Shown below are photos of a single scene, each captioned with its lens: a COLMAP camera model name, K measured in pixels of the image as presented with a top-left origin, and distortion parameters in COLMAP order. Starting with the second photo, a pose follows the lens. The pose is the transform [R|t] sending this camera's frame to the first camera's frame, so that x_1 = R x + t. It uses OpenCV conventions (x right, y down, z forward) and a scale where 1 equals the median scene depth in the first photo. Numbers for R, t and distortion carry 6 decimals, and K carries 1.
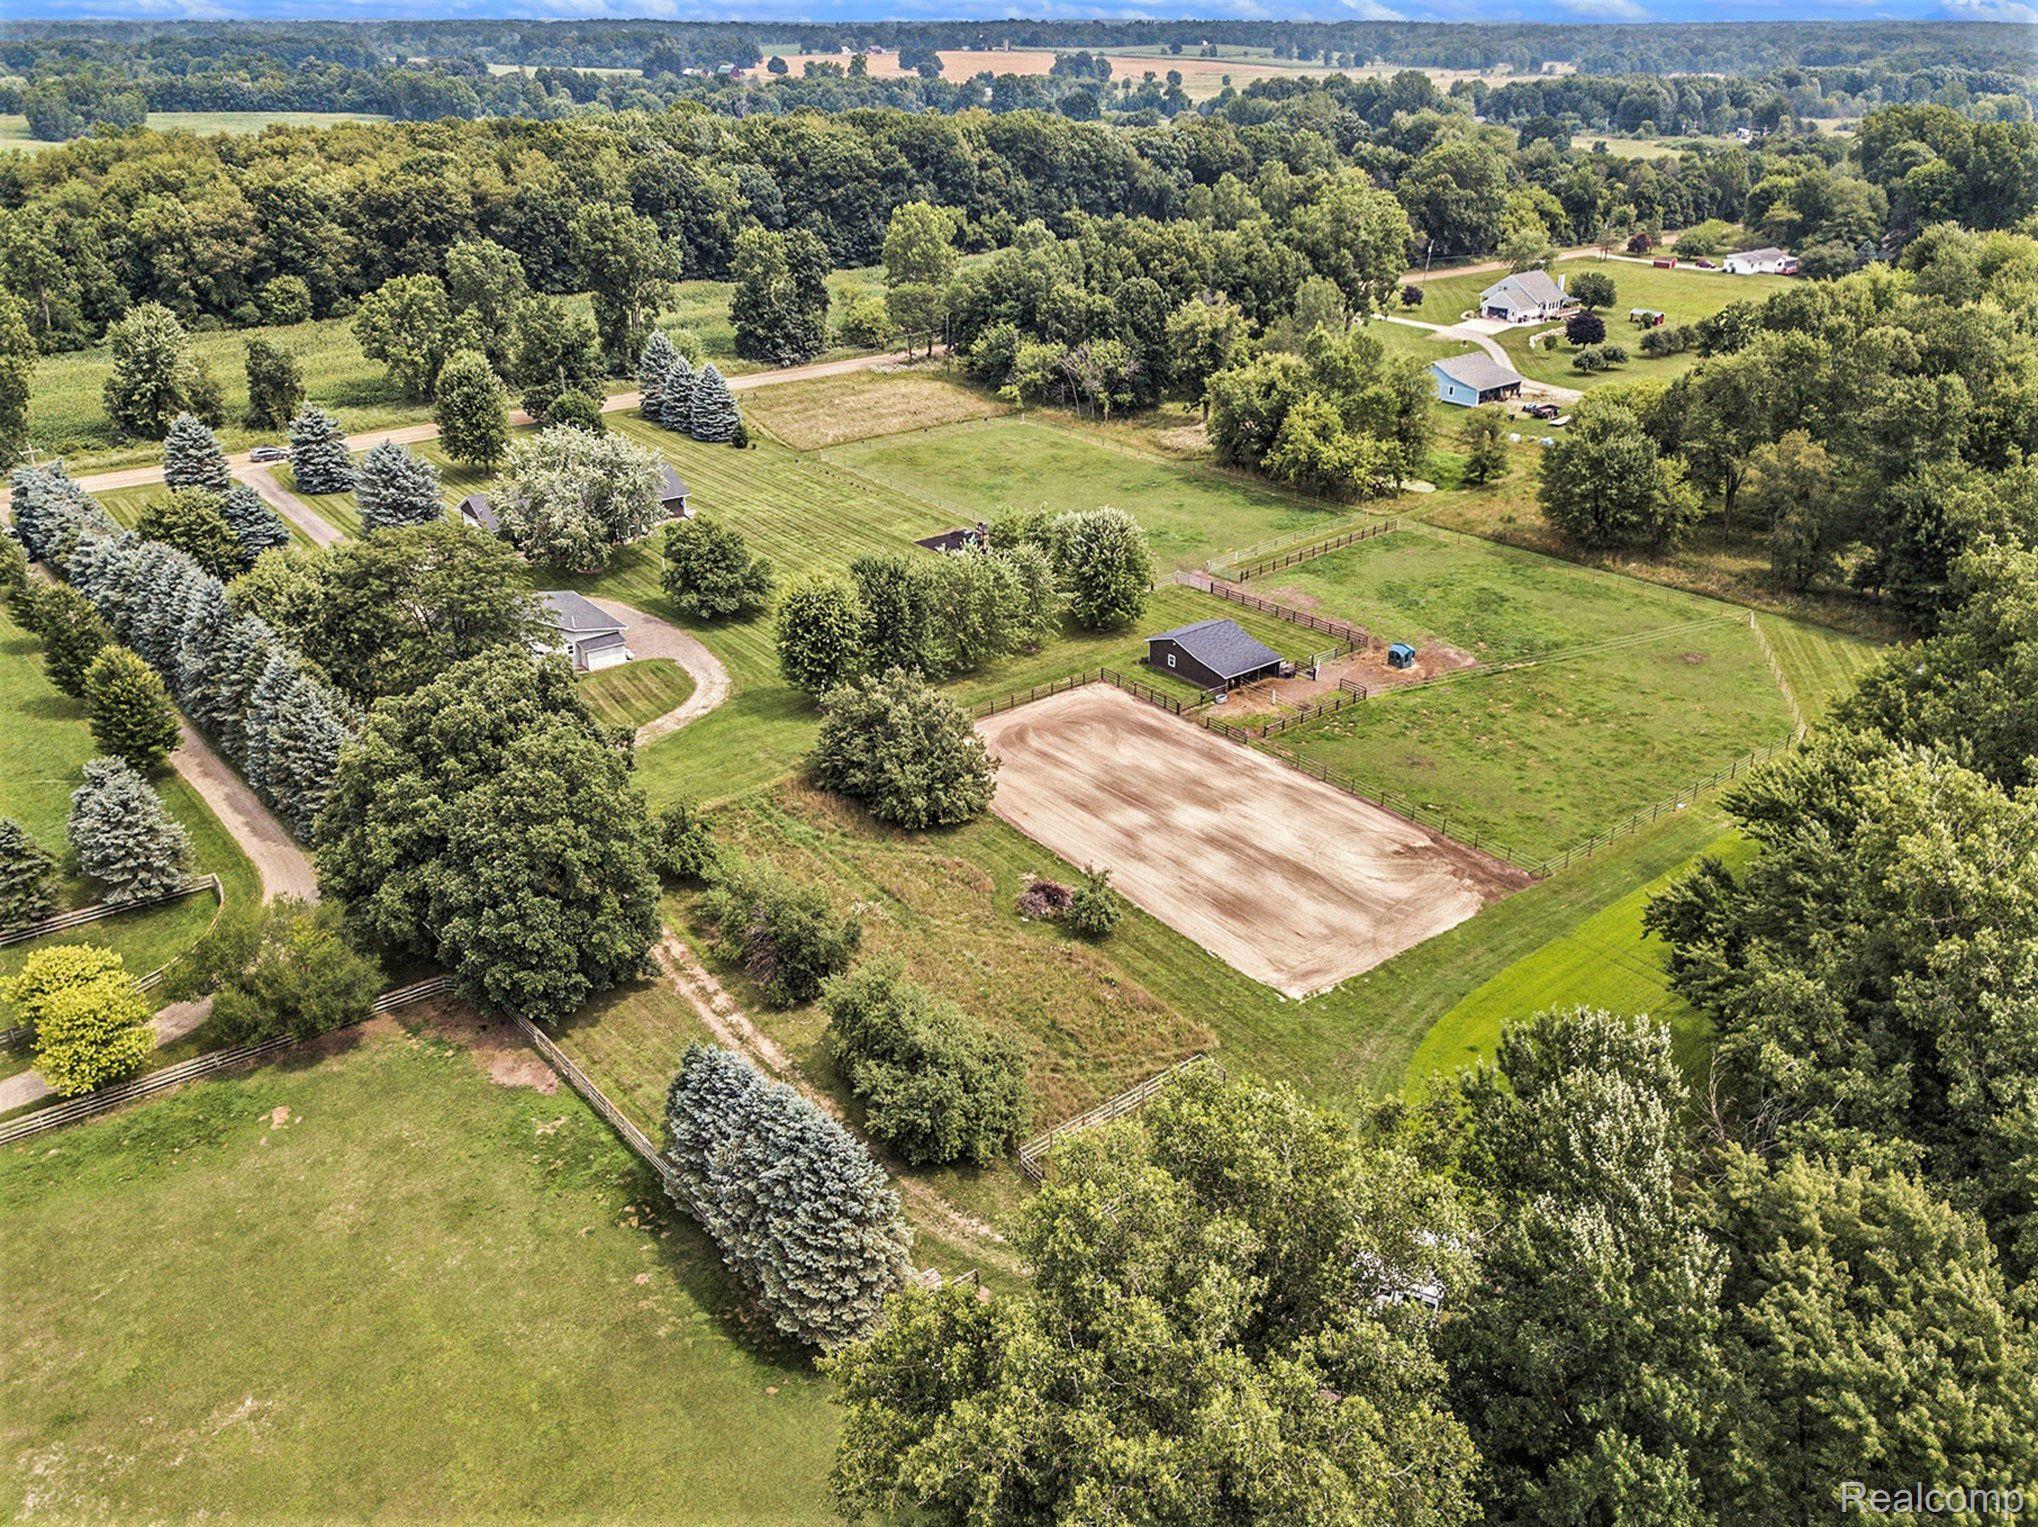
lens RADIAL K [[1561.8, 0, 1019.0], [0, 1561.8, 763.5], [0, 0, 1]] dist [0.012089, -0.005257]
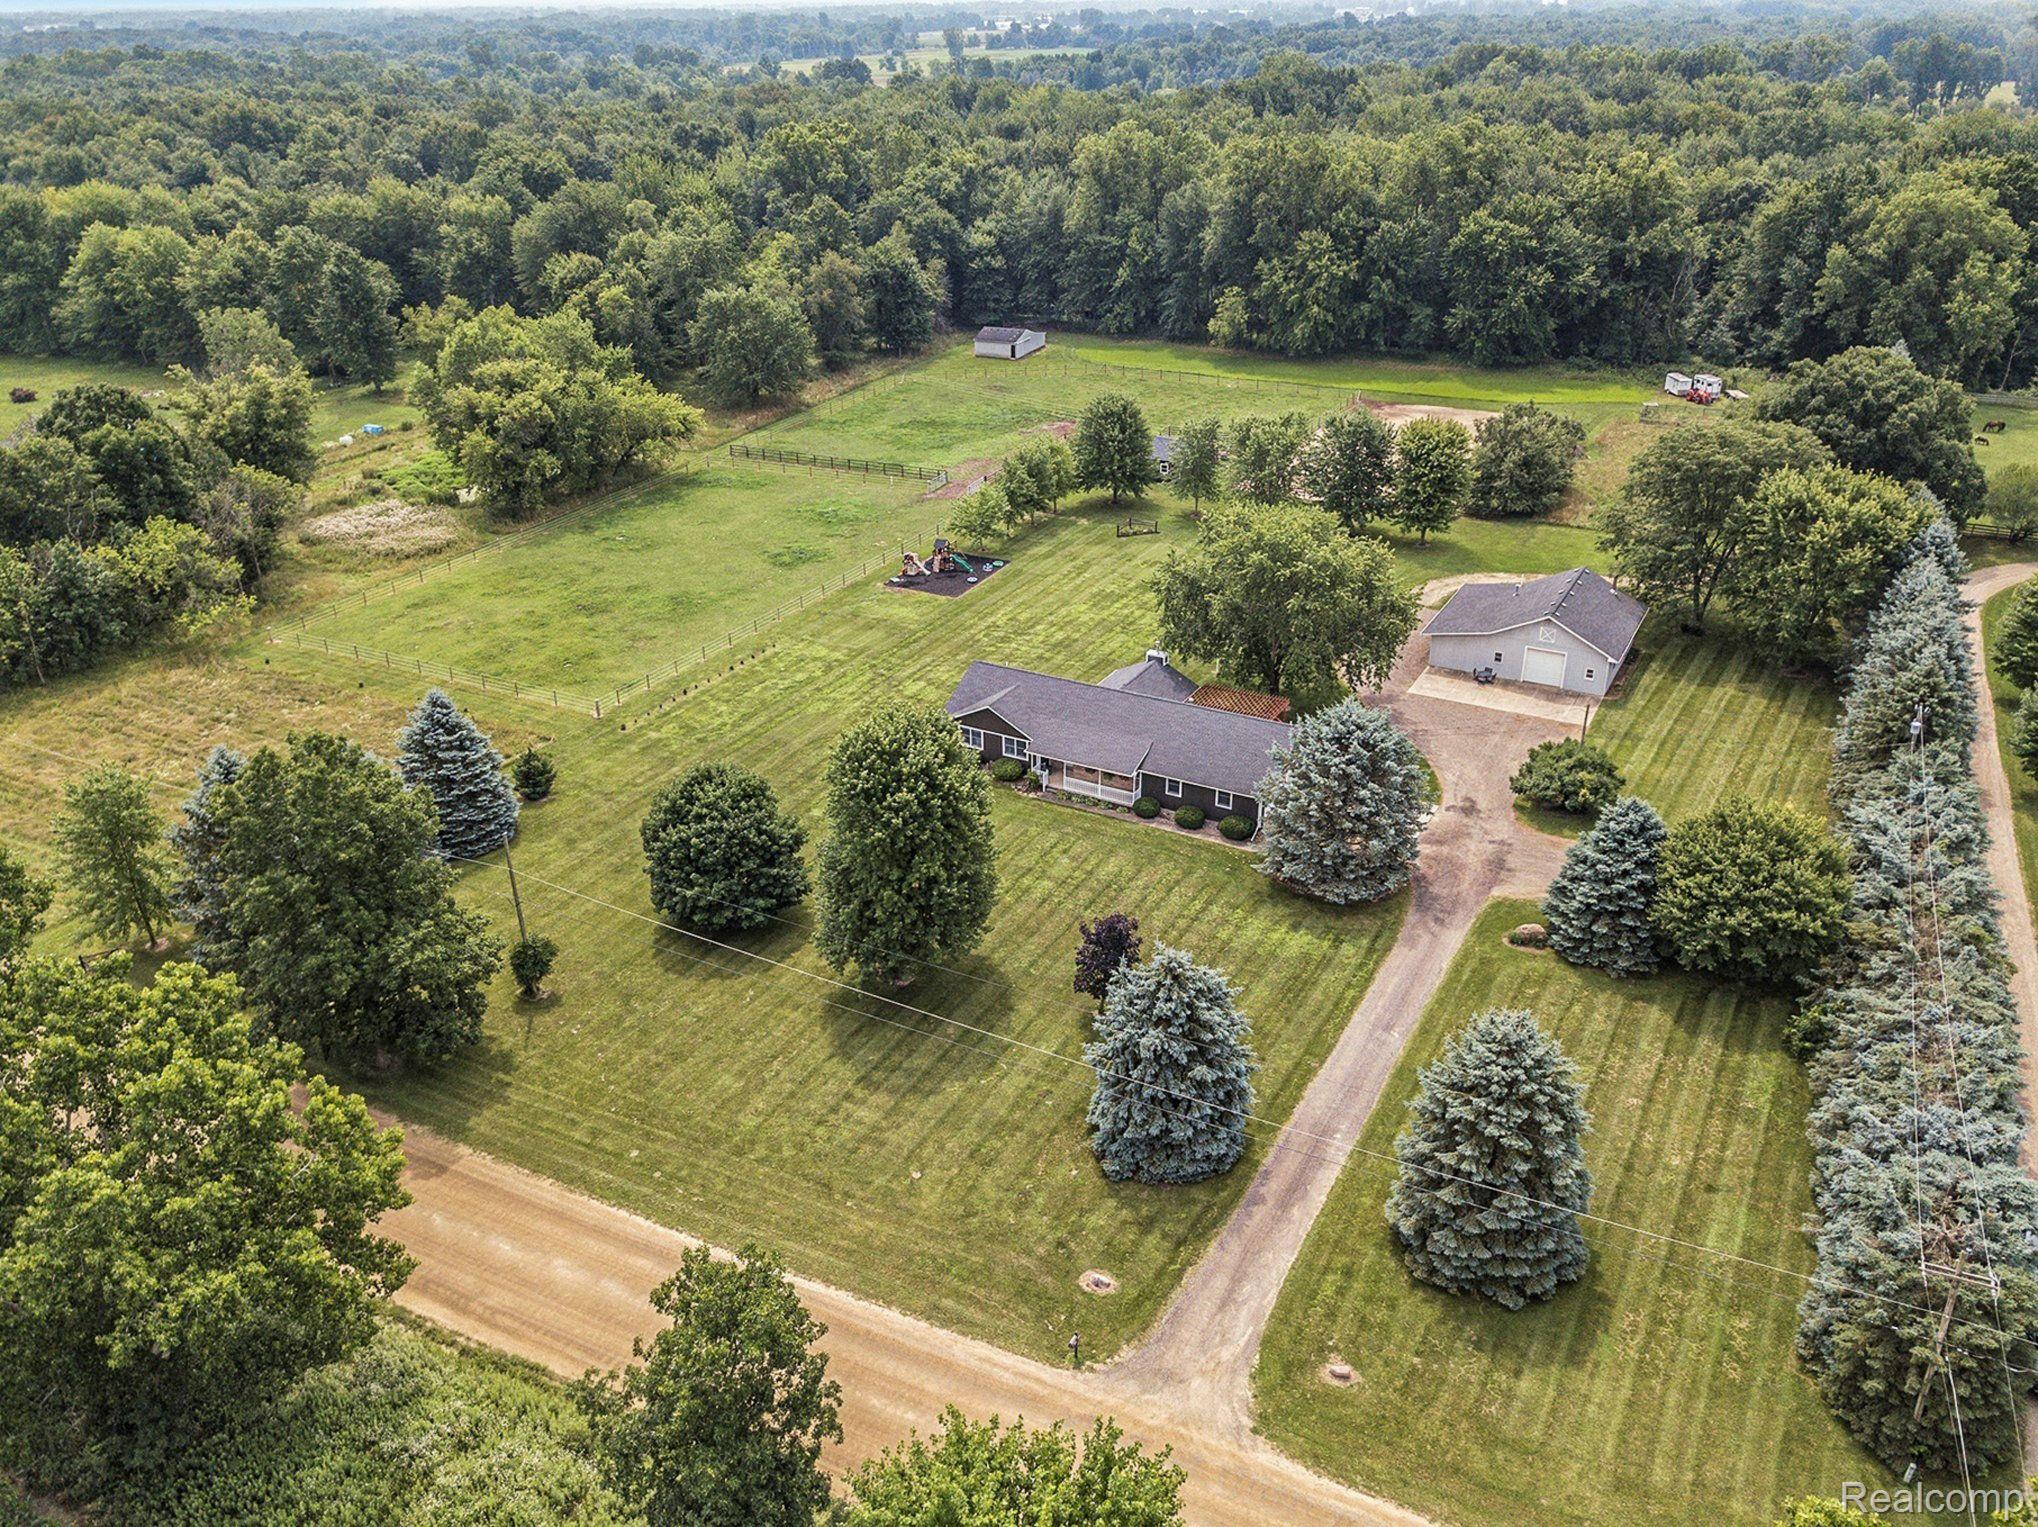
lens RADIAL K [[1561.8, 0, 1019.0], [0, 1561.8, 763.5], [0, 0, 1]] dist [0.012089, -0.005257]
pose [[-0.388205, -0.405068, 0.827778, -0.774586], [0.412554, 0.726807, 0.549136, -0.503706], [-0.824073, 0.554681, -0.115037, 1.121740]]
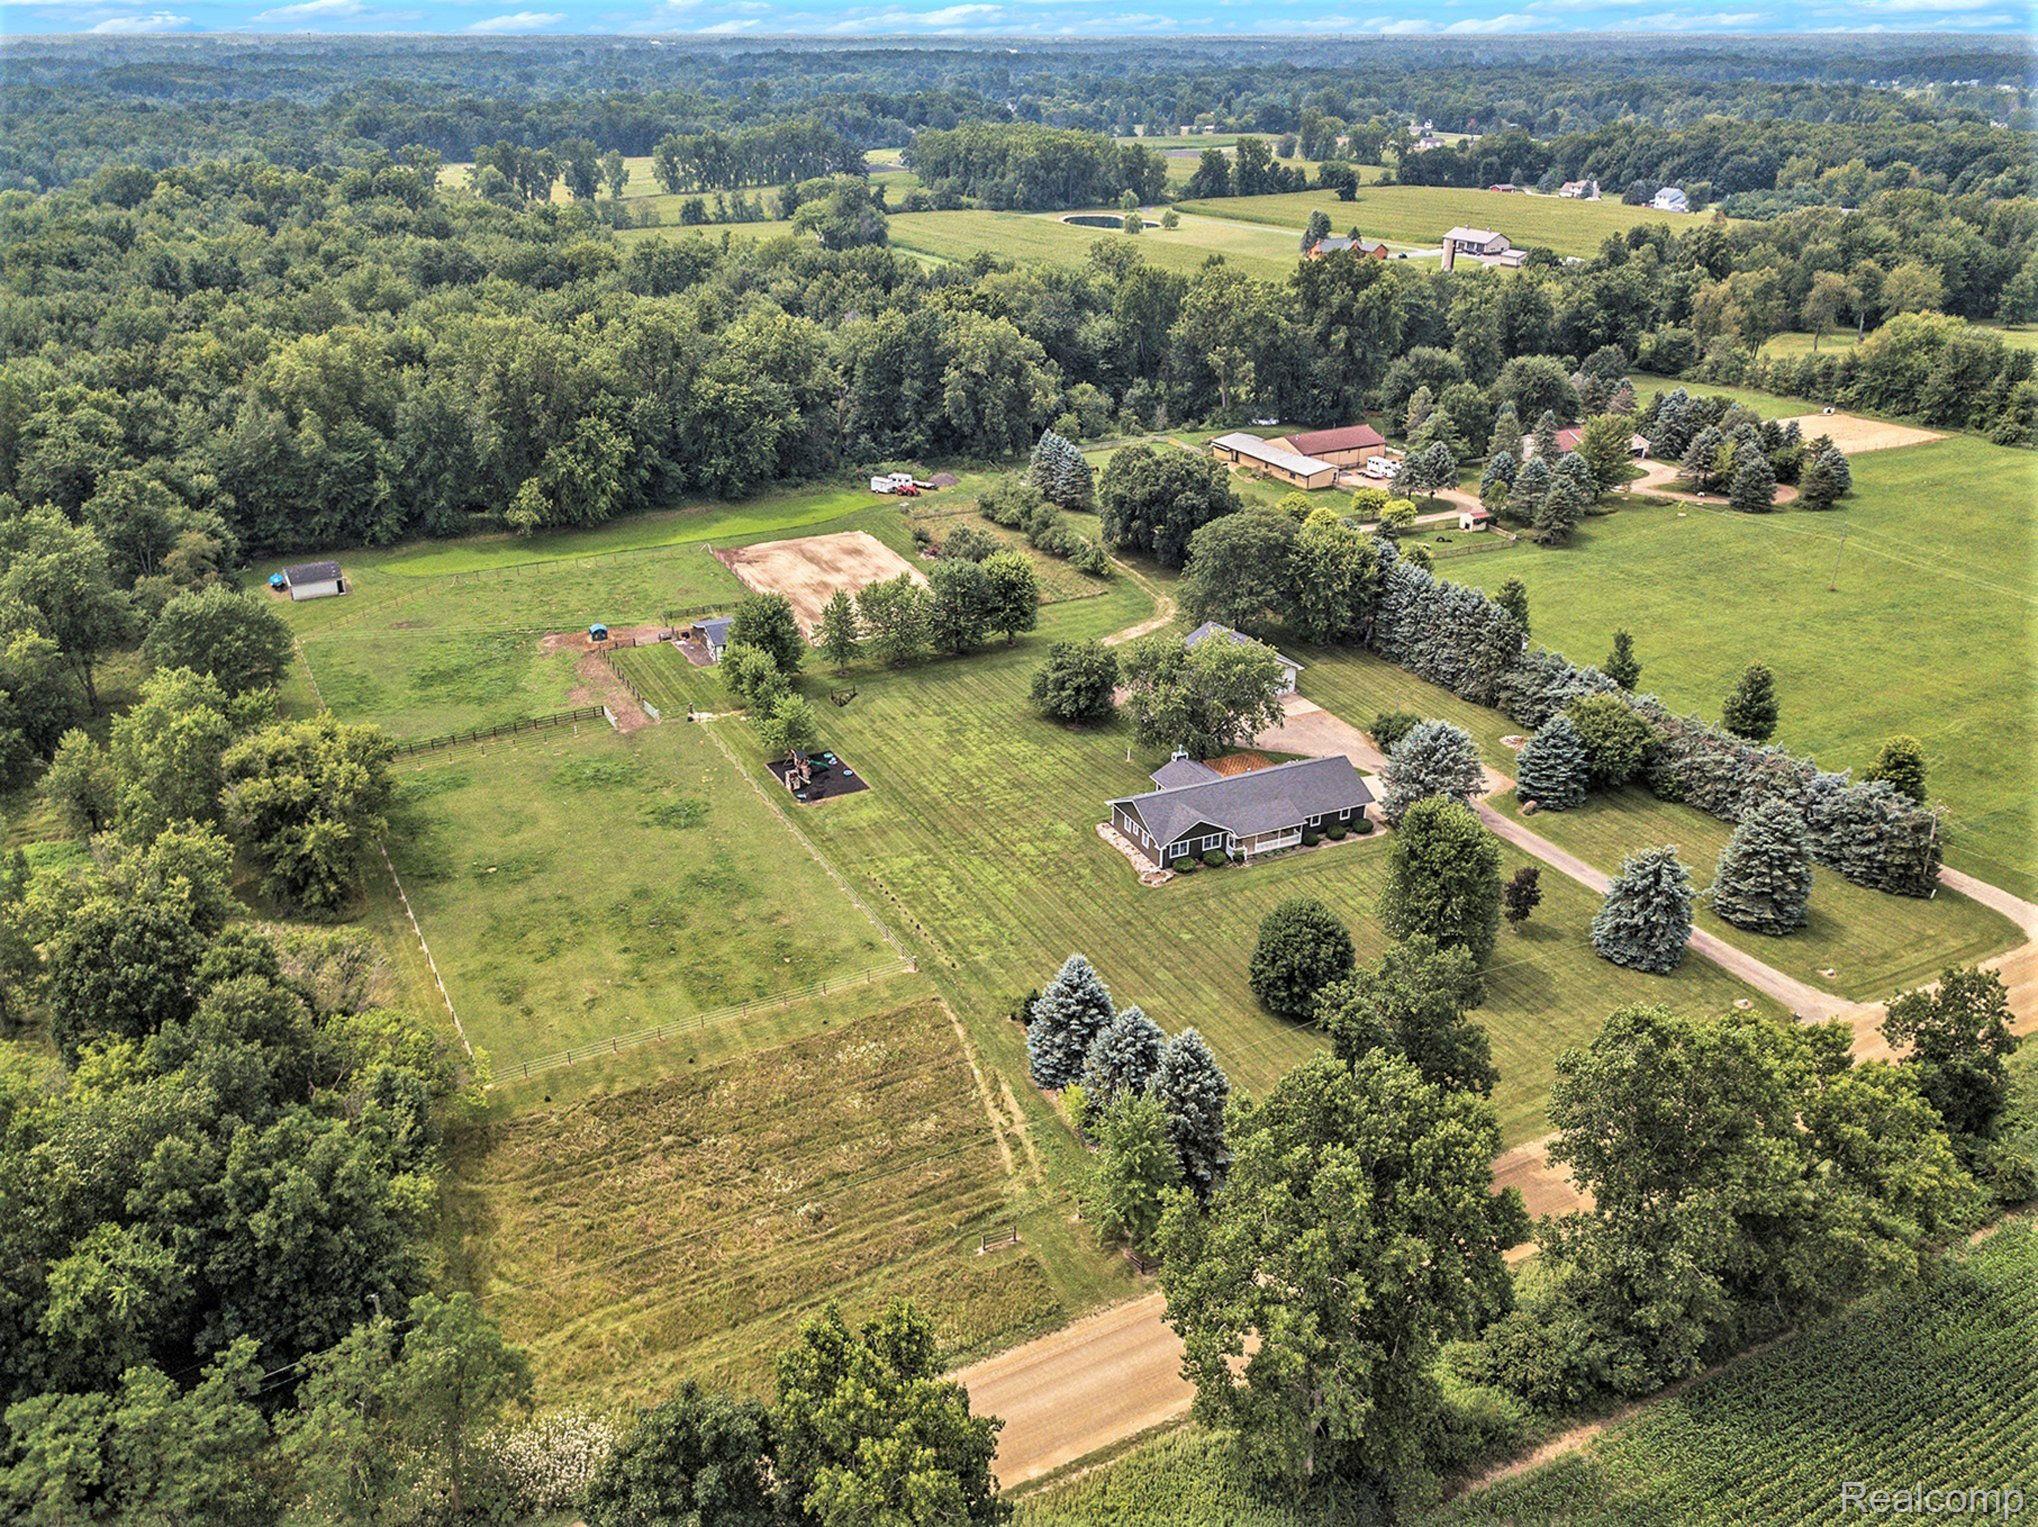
lens RADIAL K [[1561.8, 0, 1019.0], [0, 1561.8, 763.5], [0, 0, 1]] dist [0.012089, -0.005257]
pose [[-0.977551, -0.098070, 0.186486, -0.329410], [0.082753, 0.635254, 0.767857, -0.862399], [-0.193769, 0.766051, -0.612877, 1.554067]]
